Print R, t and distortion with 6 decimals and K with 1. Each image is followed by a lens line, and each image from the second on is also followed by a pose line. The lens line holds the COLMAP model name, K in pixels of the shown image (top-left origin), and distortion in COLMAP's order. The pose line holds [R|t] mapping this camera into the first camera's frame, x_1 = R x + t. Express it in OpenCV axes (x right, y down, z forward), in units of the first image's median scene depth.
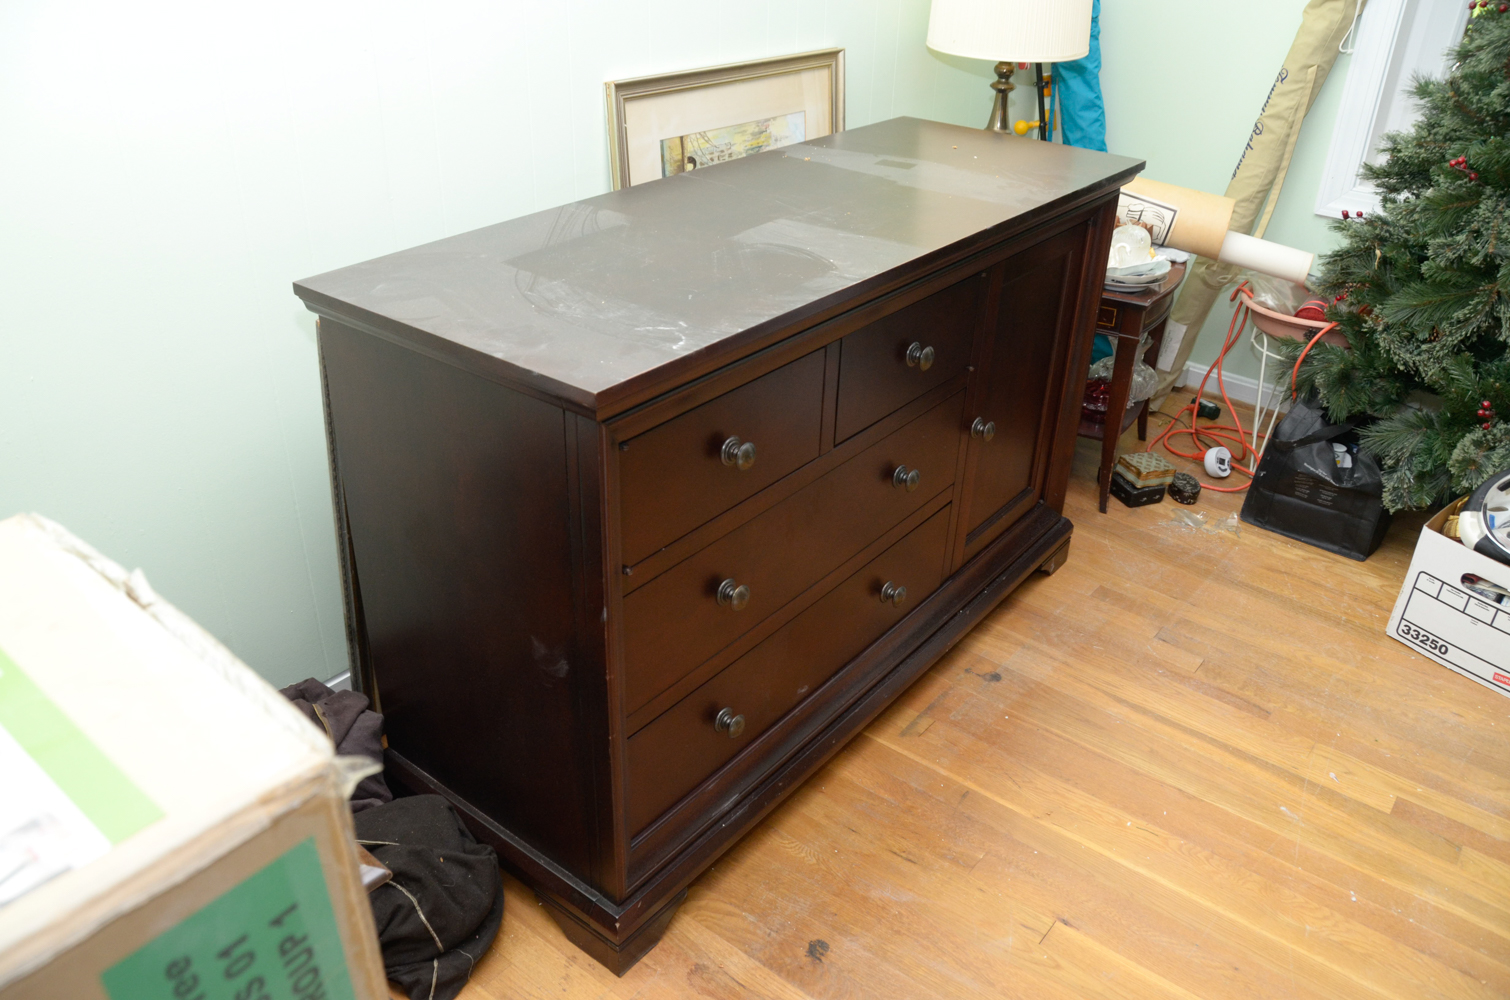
lens RADIAL K [[1169.5, 0, 702.9], [0, 1169.5, 499.7], [0, 0, 1]] dist [-0.145754, 0.002539]
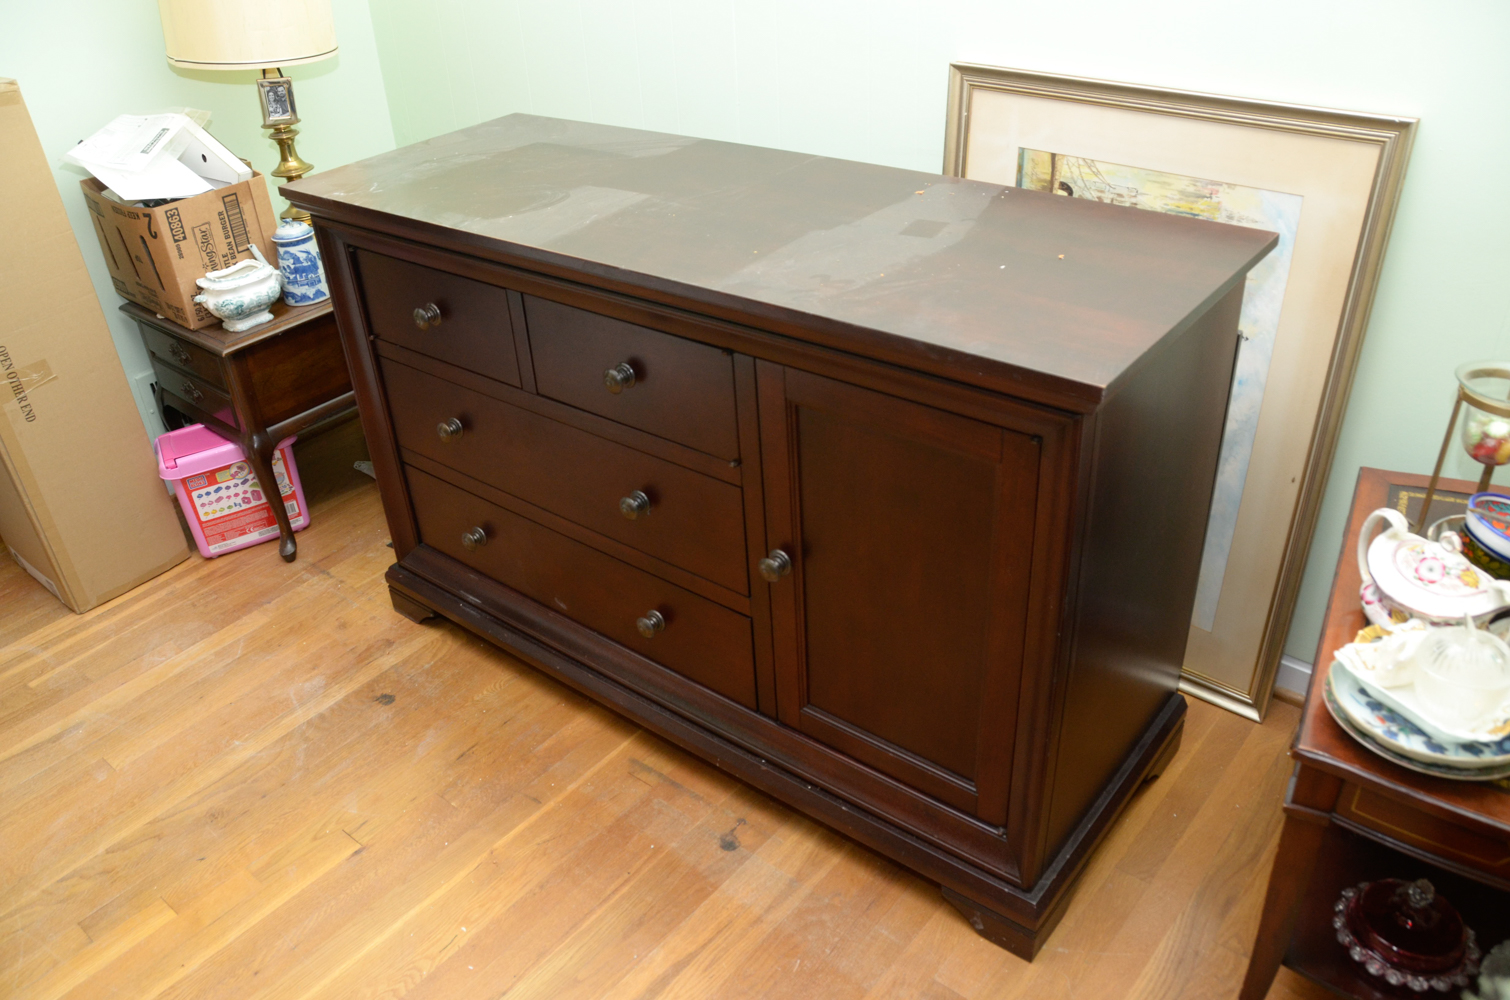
lens RADIAL K [[1176.9, 0, 761.4], [0, 1176.9, 507.2], [0, 0, 1]] dist [-0.153156, 0.099611]
pose [[0.022062, 0.513965, -0.857527, 0.878015], [-0.438463, 0.775819, 0.453712, -0.435865], [0.898478, 0.365984, 0.242471, 0.770402]]
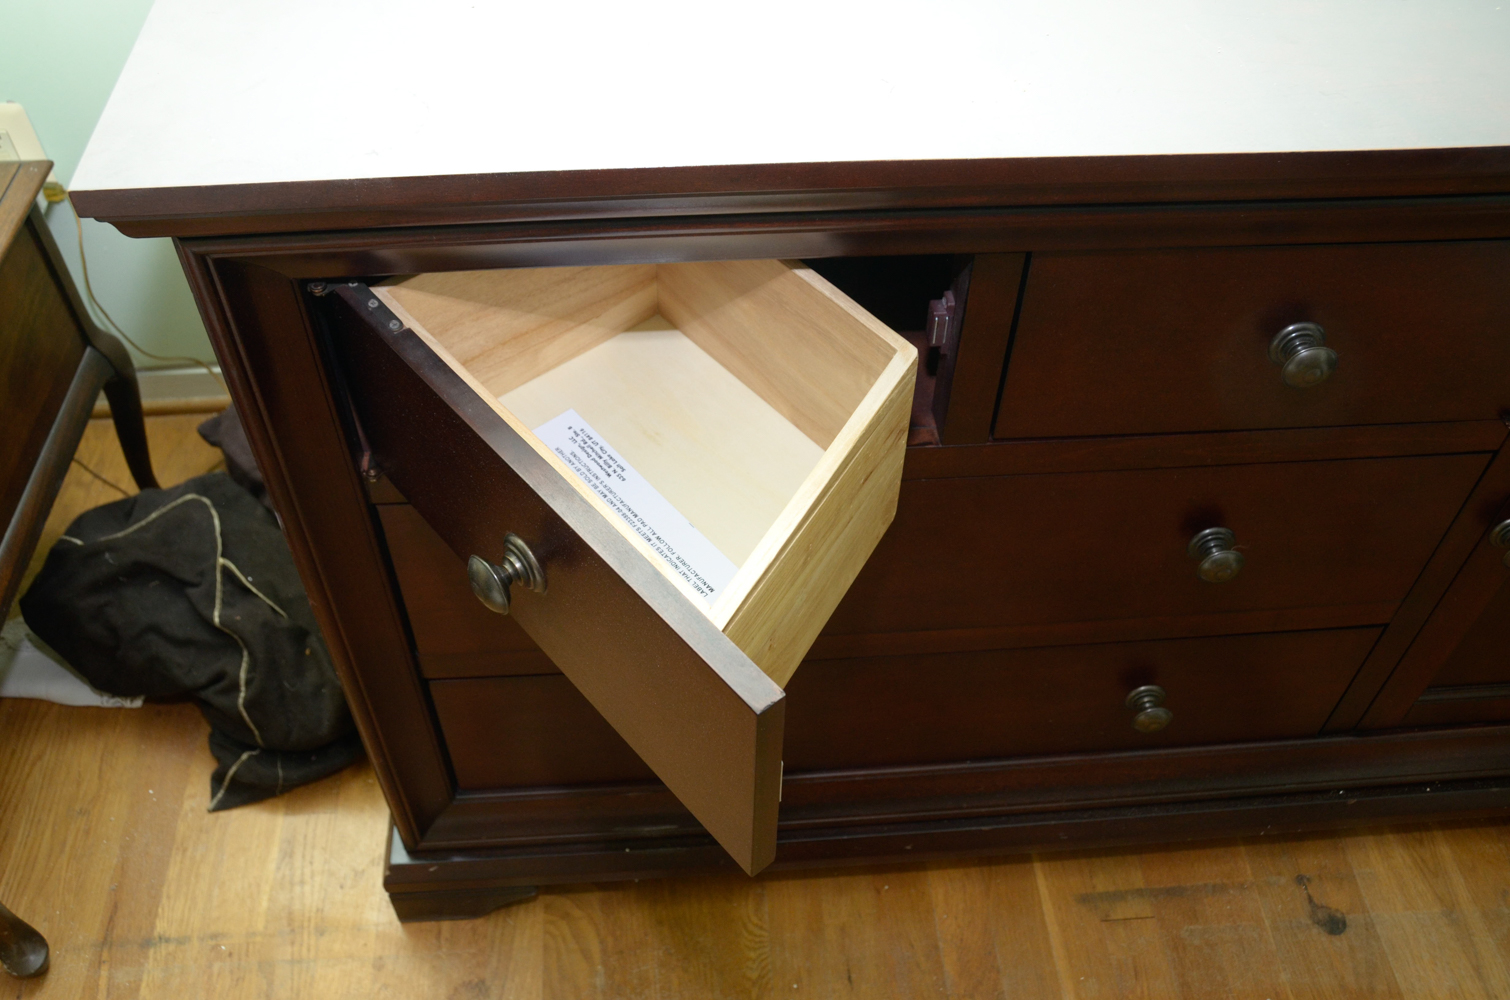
lens RADIAL K [[1307.8, 0, 752.4], [0, 1307.8, 511.1], [0, 0, 1]] dist [-0.134003, 0.157625]
pose [[0.697611, 0.533899, -0.477798, 0.257246], [-0.351991, 0.836234, 0.420495, -0.174167], [0.624053, -0.125161, 0.771293, 0.408437]]
